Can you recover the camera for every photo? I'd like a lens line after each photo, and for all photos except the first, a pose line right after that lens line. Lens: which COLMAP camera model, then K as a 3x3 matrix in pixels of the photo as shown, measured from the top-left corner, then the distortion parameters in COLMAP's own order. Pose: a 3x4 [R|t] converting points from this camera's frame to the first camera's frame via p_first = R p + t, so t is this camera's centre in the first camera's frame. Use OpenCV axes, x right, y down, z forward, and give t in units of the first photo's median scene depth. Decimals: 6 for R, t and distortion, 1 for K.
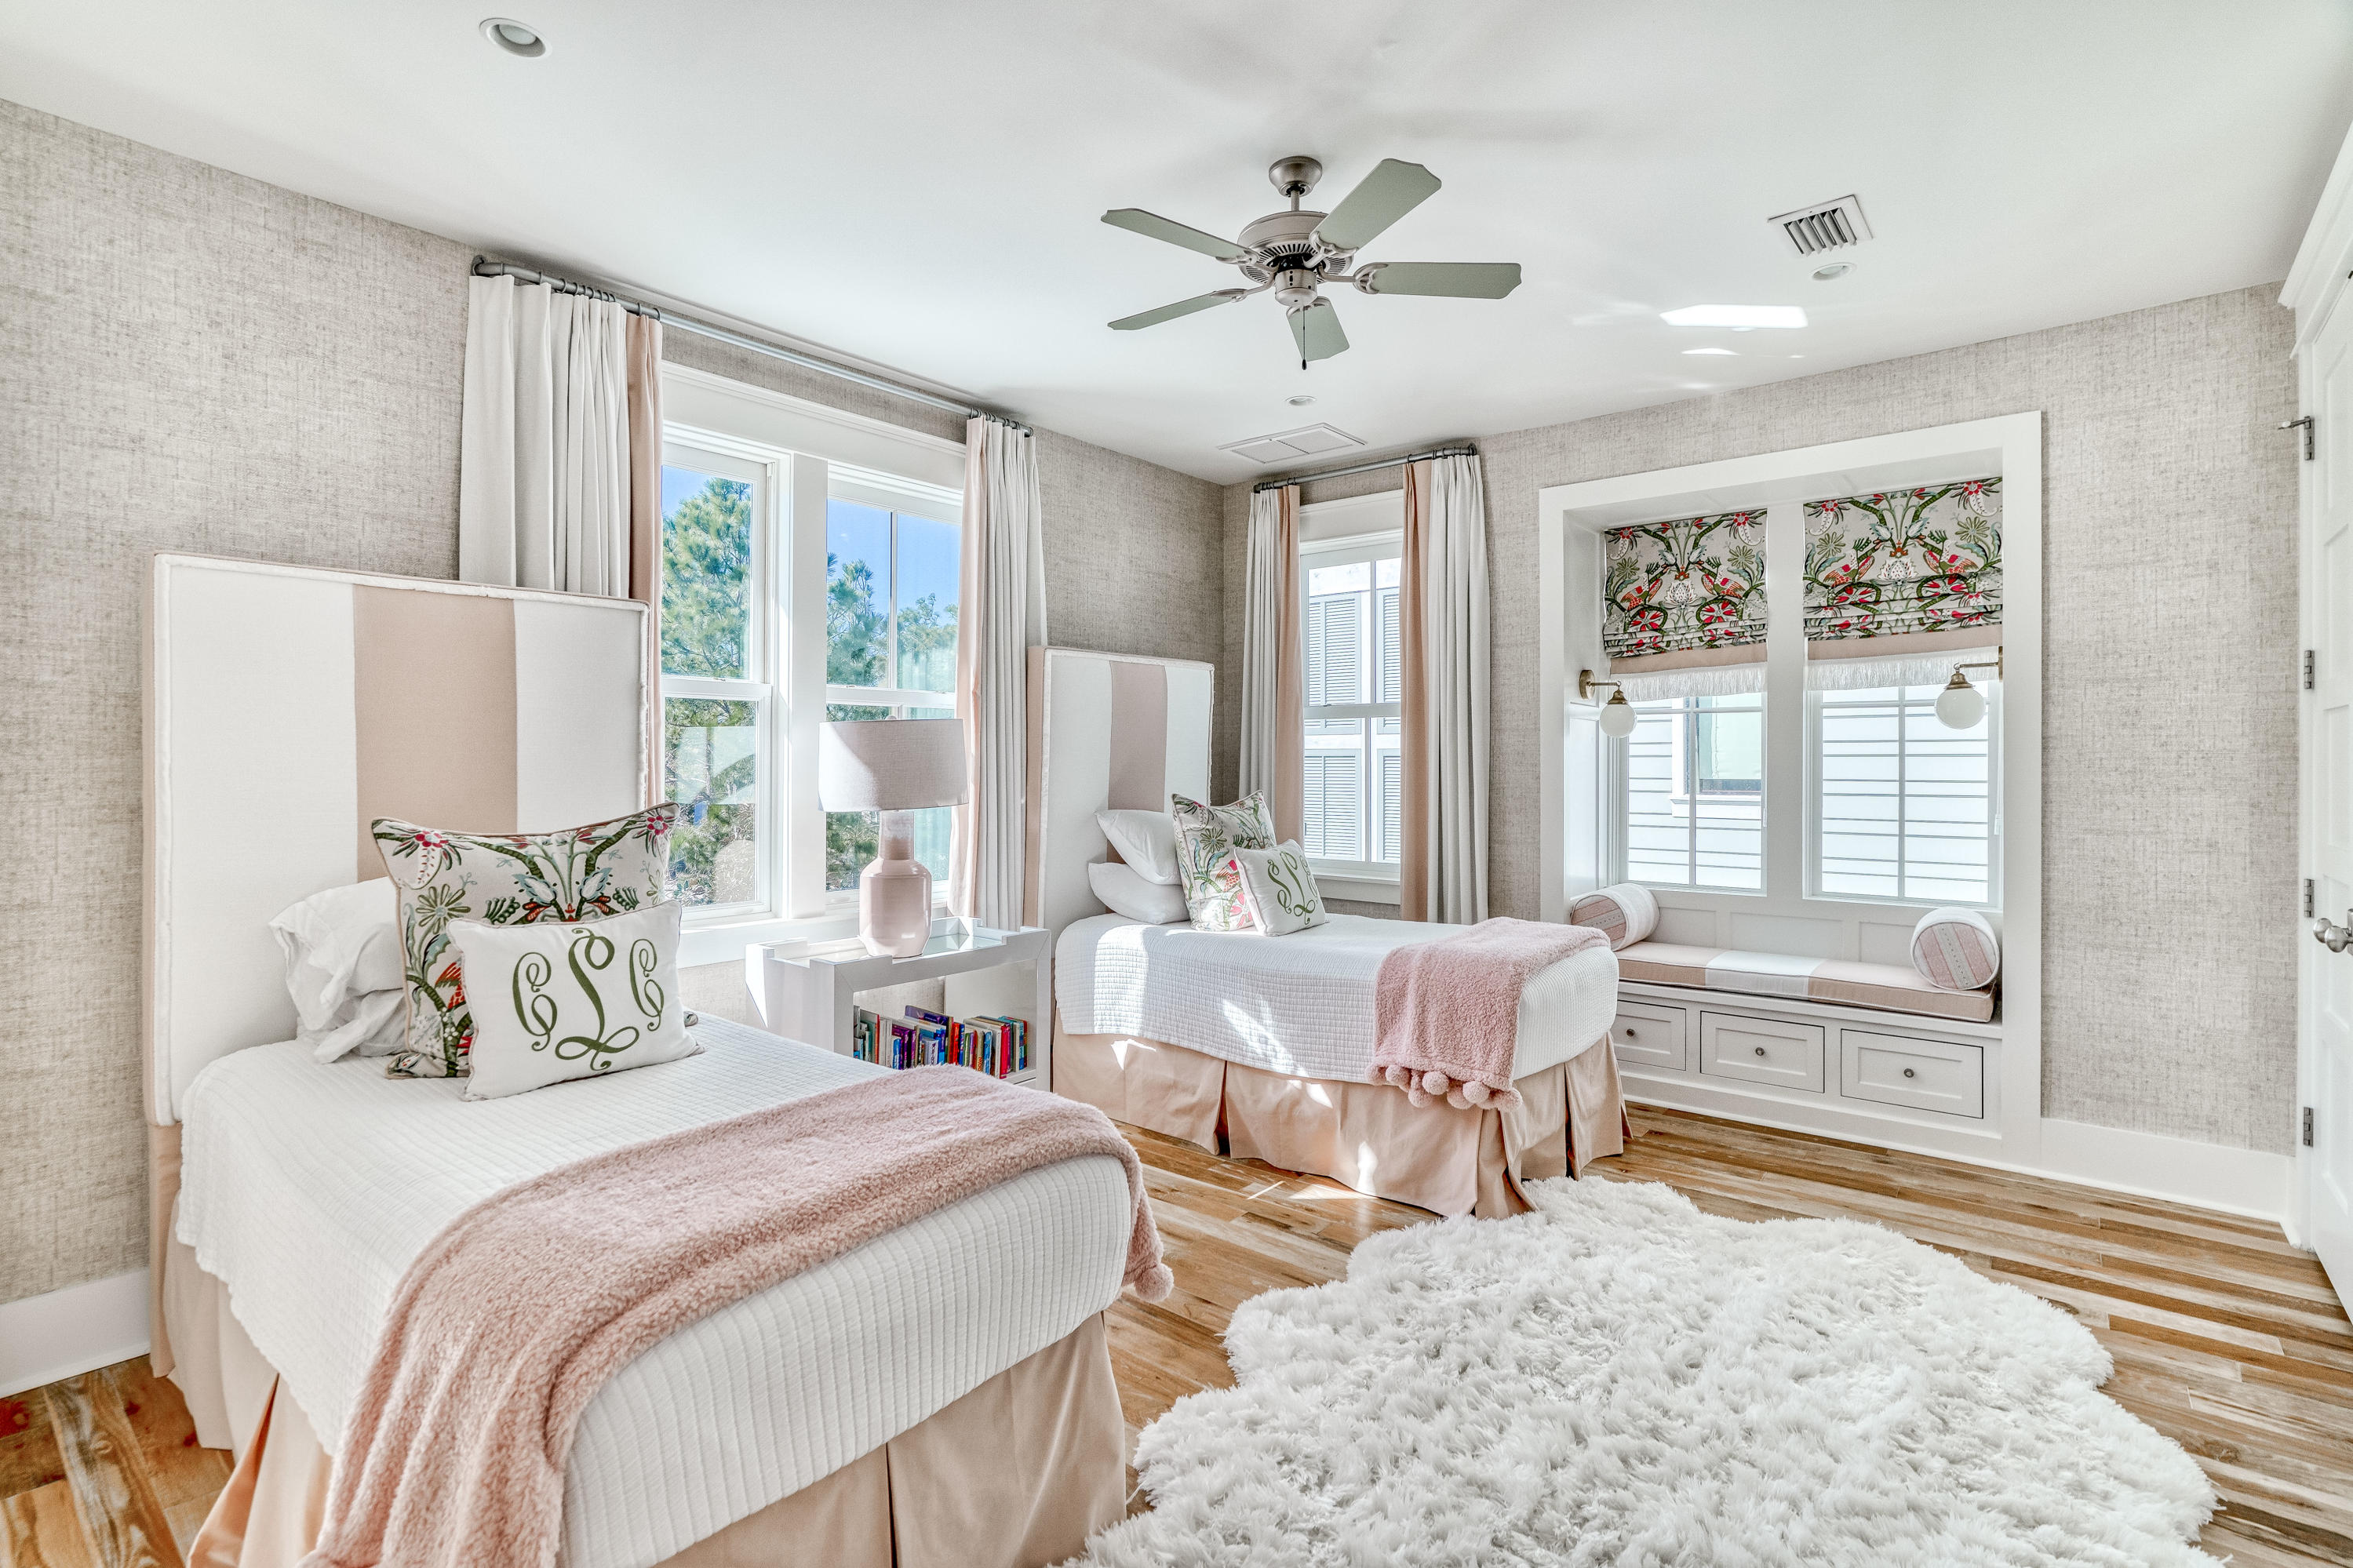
lens RADIAL K [[1095.8, 0, 1137.5], [0, 1095.8, 761.9], [0, 0, 1]] dist [-0.014365, 0.004686]
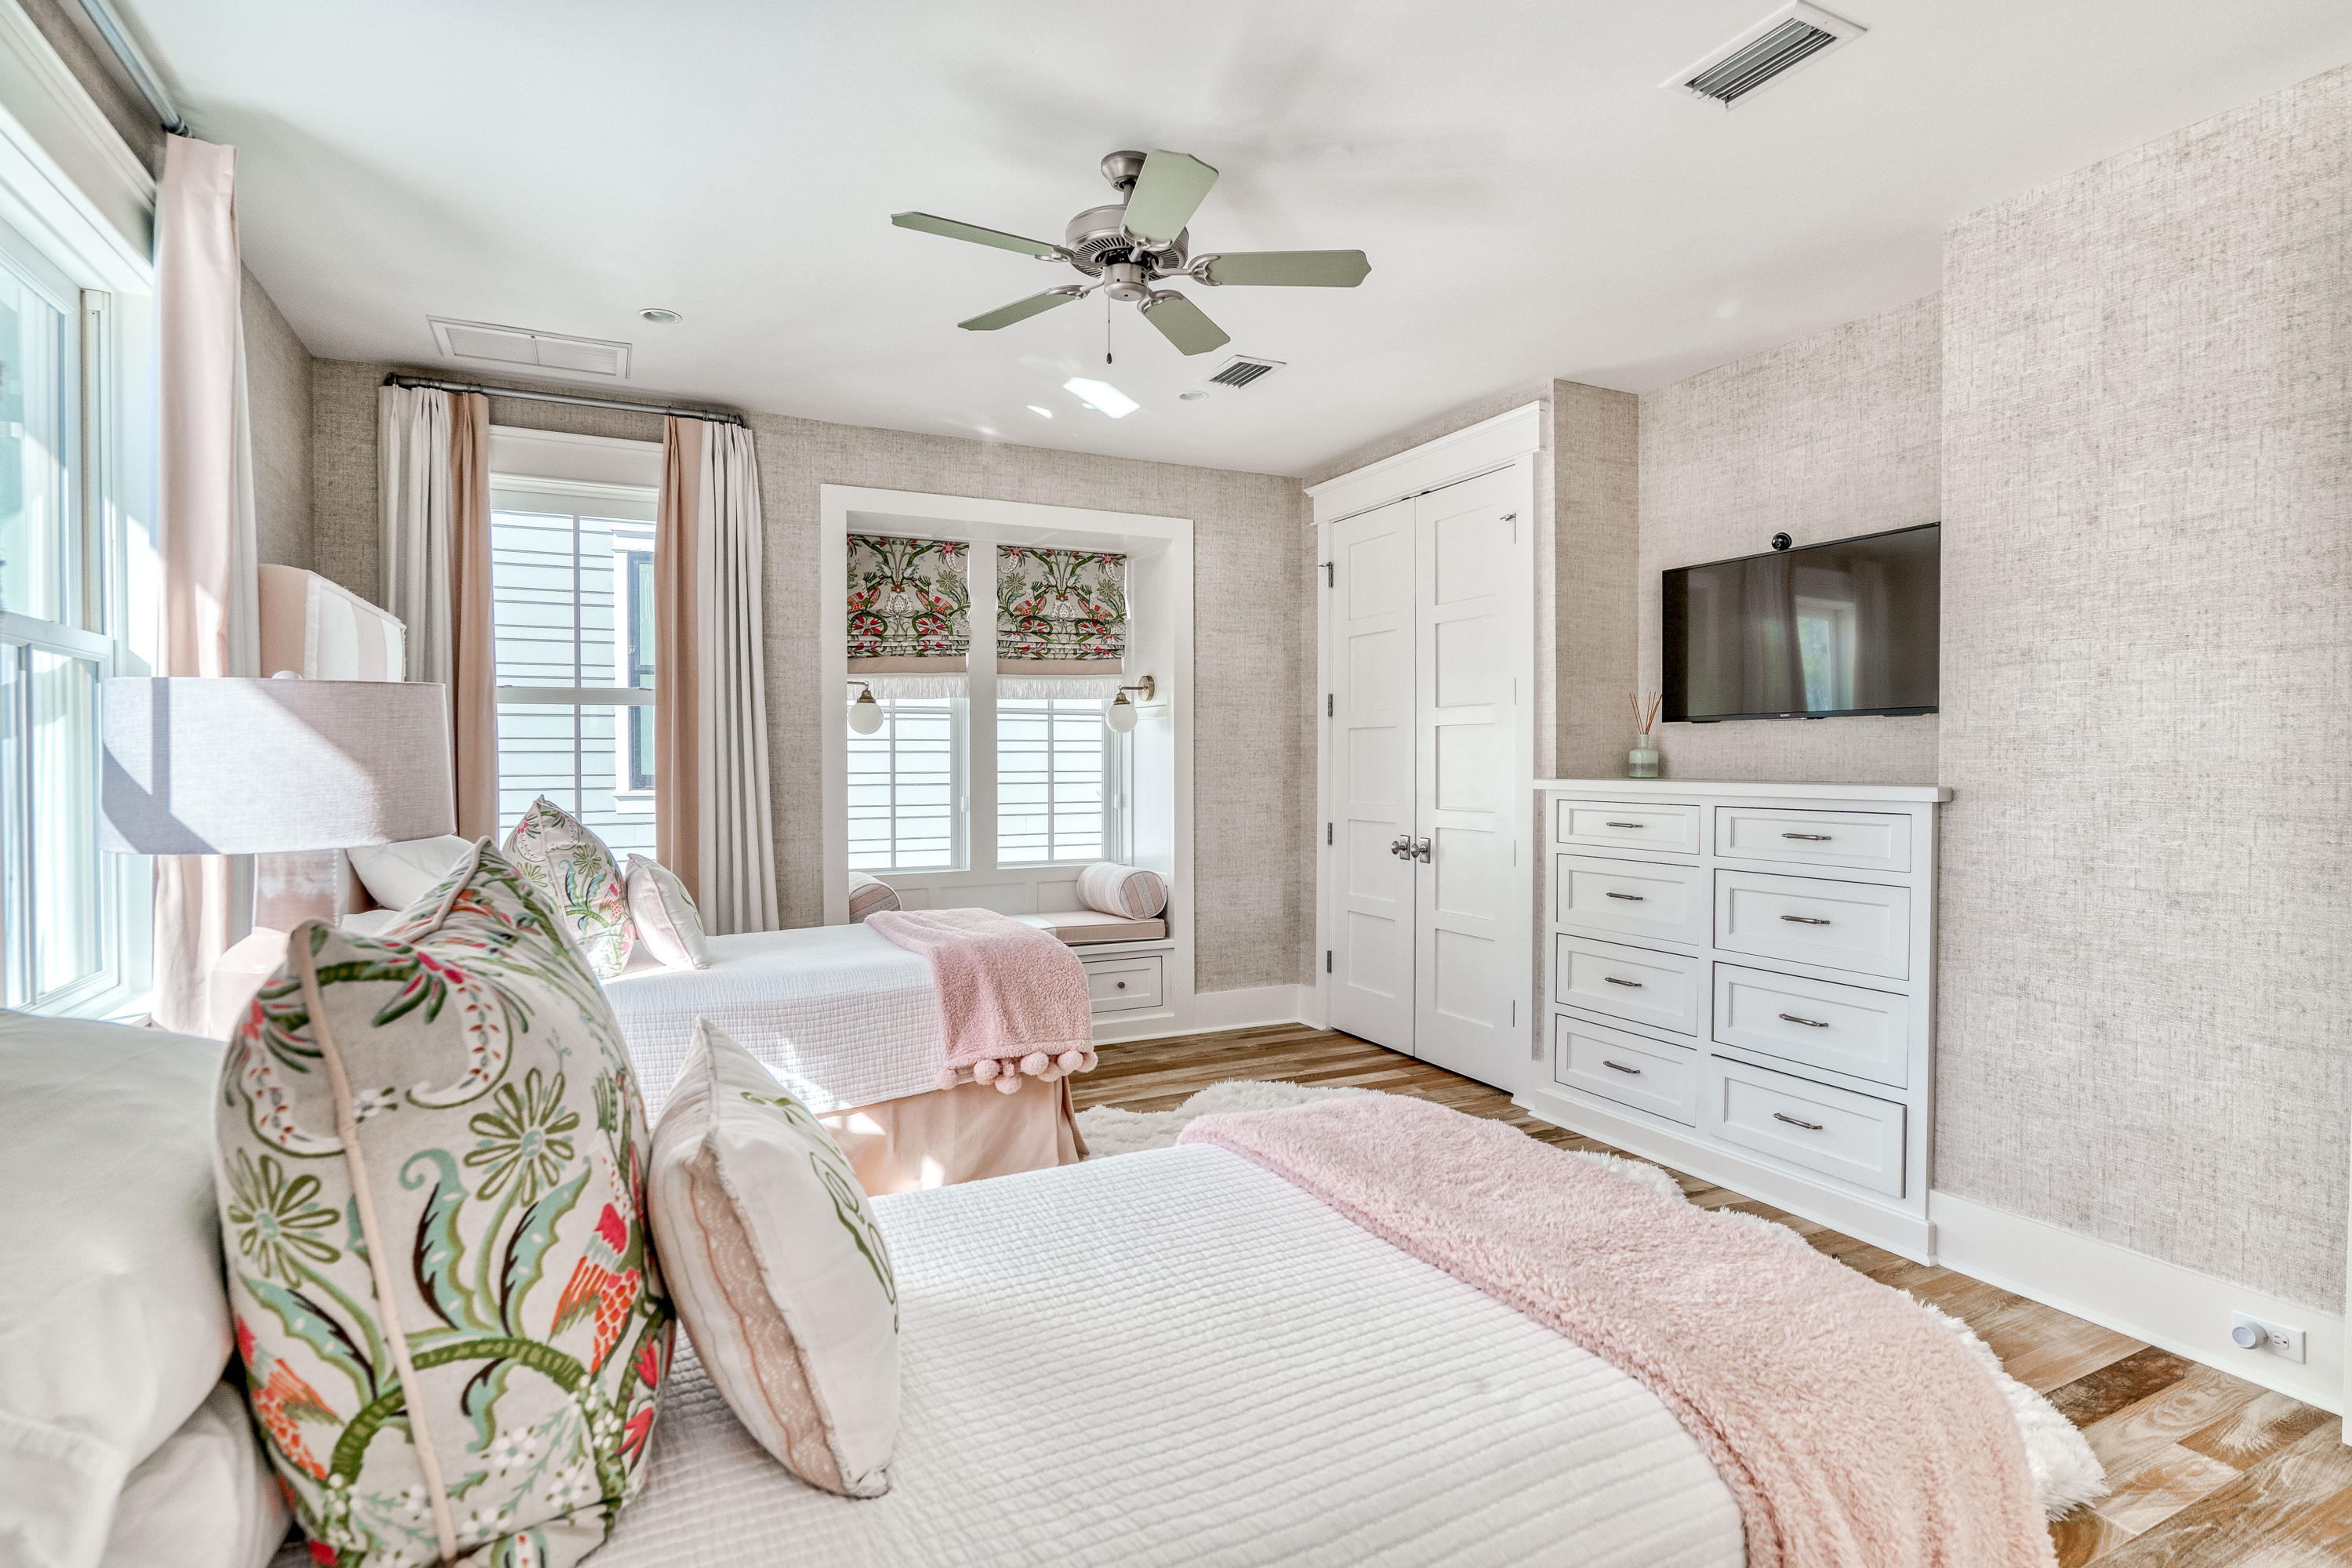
lens RADIAL K [[1095.5, 0, 1173.9], [0, 1095.5, 775.7], [0, 0, 1]] dist [-0.014365, 0.004686]
pose [[0.430022, -0.015993, 0.902677, -0.435804], [0.001399, 0.999854, 0.017049, 0.000359], [-0.902817, -0.006069, 0.429982, 0.308270]]
